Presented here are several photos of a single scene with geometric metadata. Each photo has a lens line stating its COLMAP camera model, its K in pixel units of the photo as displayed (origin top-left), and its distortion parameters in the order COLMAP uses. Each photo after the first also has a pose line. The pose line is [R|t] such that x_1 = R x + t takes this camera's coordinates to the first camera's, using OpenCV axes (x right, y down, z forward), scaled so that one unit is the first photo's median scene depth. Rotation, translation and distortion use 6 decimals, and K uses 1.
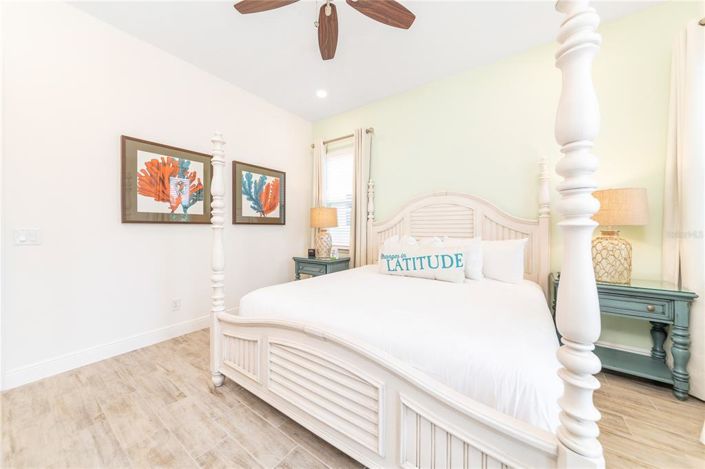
lens RADIAL K [[246.7, 0, 356.2], [0, 246.7, 229.7], [0, 0, 1]] dist [-0.011476, 0.007006]
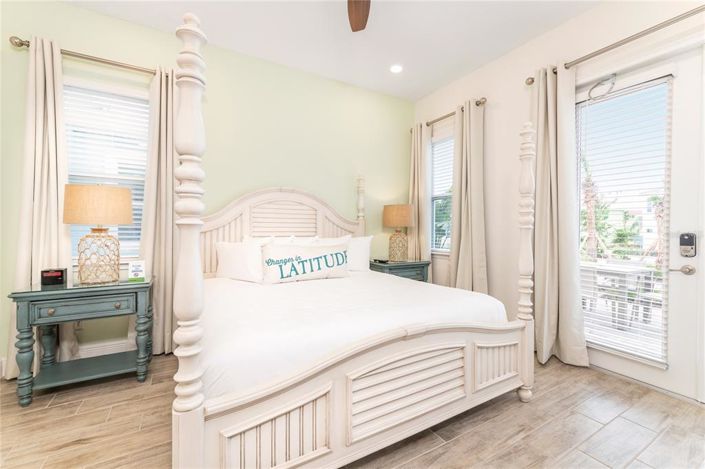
lens RADIAL K [[297.9, 0, 352.3], [0, 297.9, 230.9], [0, 0, 1]] dist [-0.000463, 0.000043]
pose [[0.427326, -0.005652, 0.904080, -0.696607], [-0.000746, 0.999978, 0.006604, -0.000156], [-0.904097, -0.003496, 0.427312, 0.365334]]
